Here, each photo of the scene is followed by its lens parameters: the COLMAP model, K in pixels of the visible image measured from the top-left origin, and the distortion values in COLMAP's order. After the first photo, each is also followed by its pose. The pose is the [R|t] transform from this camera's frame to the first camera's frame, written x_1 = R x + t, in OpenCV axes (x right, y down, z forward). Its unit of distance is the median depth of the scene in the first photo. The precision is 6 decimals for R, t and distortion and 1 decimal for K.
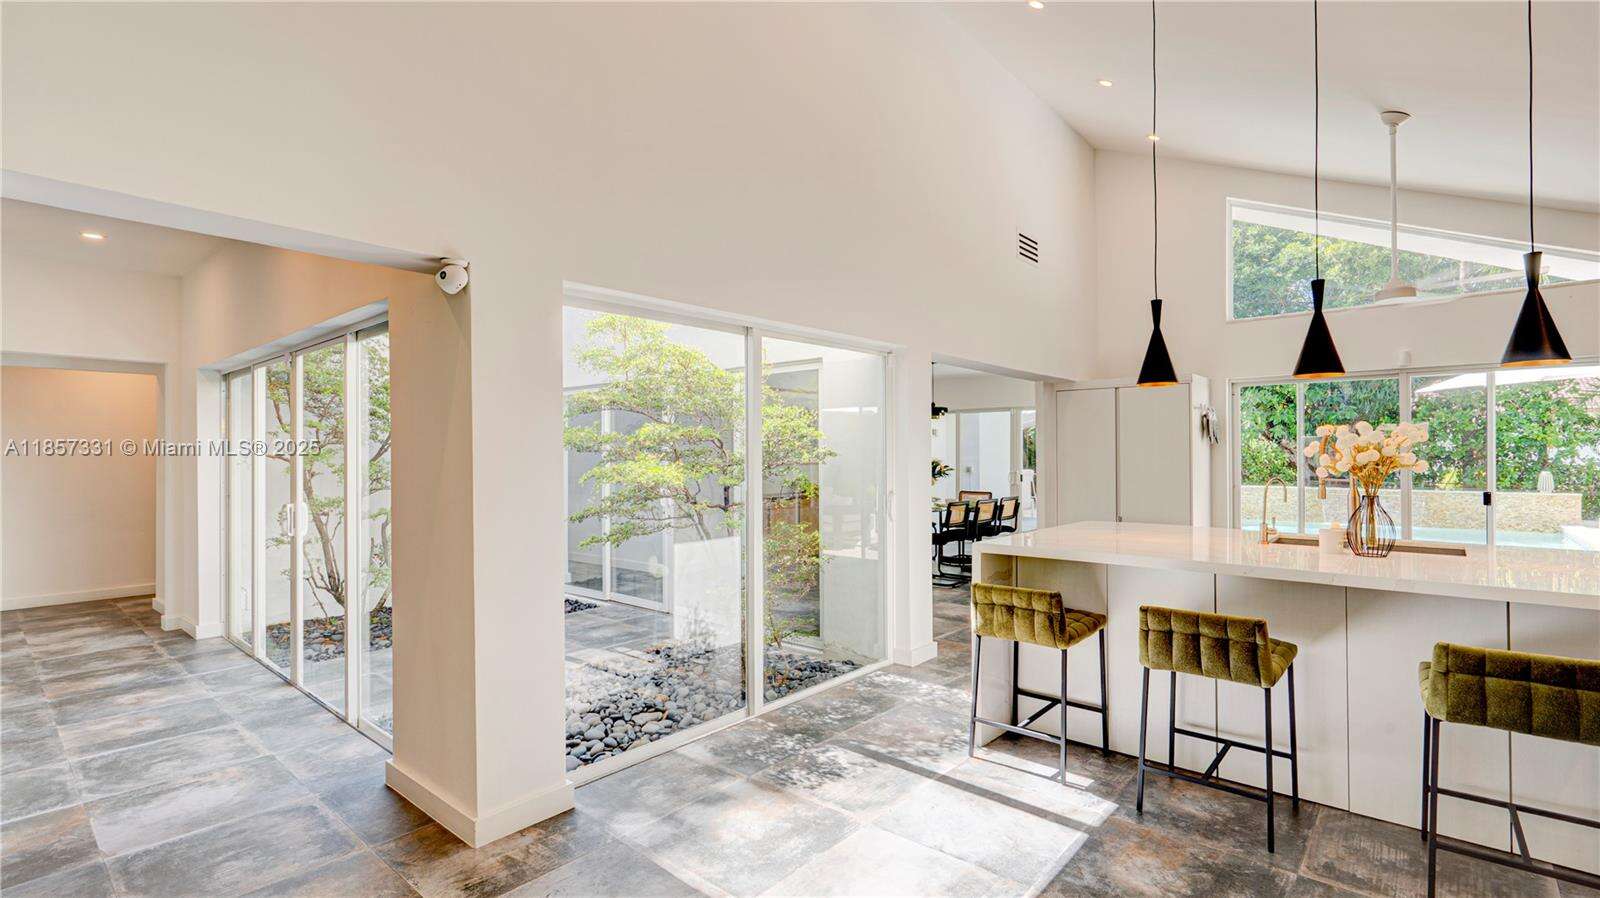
lens RADIAL K [[741.5, 0, 801.5], [0, 741.5, 447.0], [0, 0, 1]] dist [-0.001485, 0.001660]
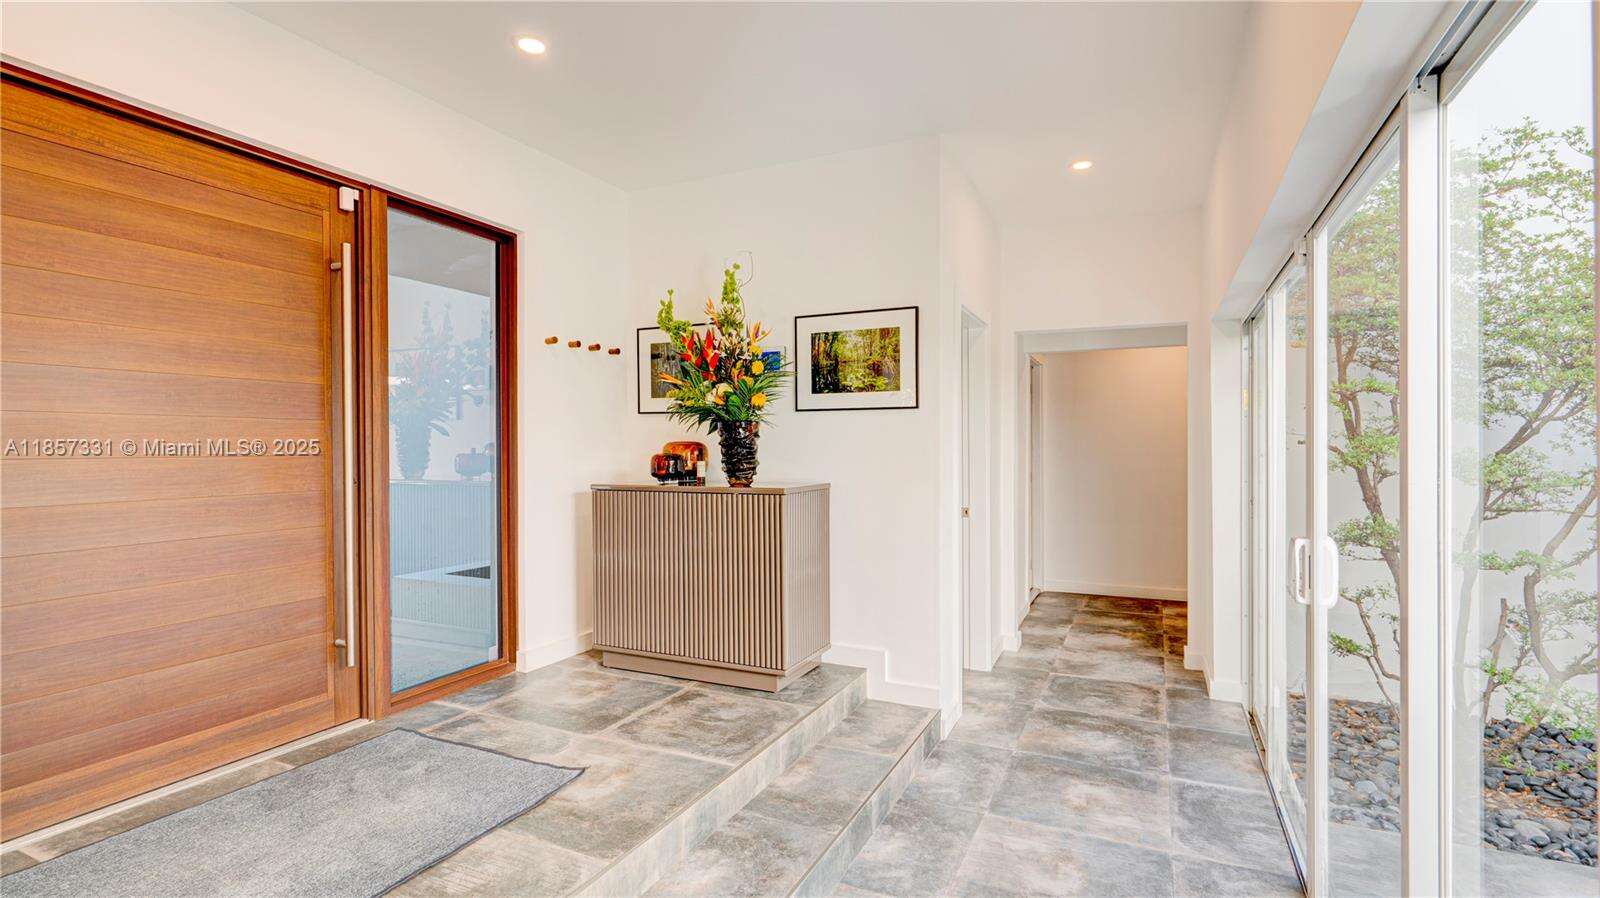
lens RADIAL K [[741.5, 0, 797.7], [0, 741.5, 449.8], [0, 0, 1]] dist [-0.001485, 0.001660]
pose [[0.278357, 0.007640, -0.960447, -0.217453], [0.010843, 0.999880, 0.011096, 0.005947], [0.960417, -0.013503, 0.278240, 0.380792]]
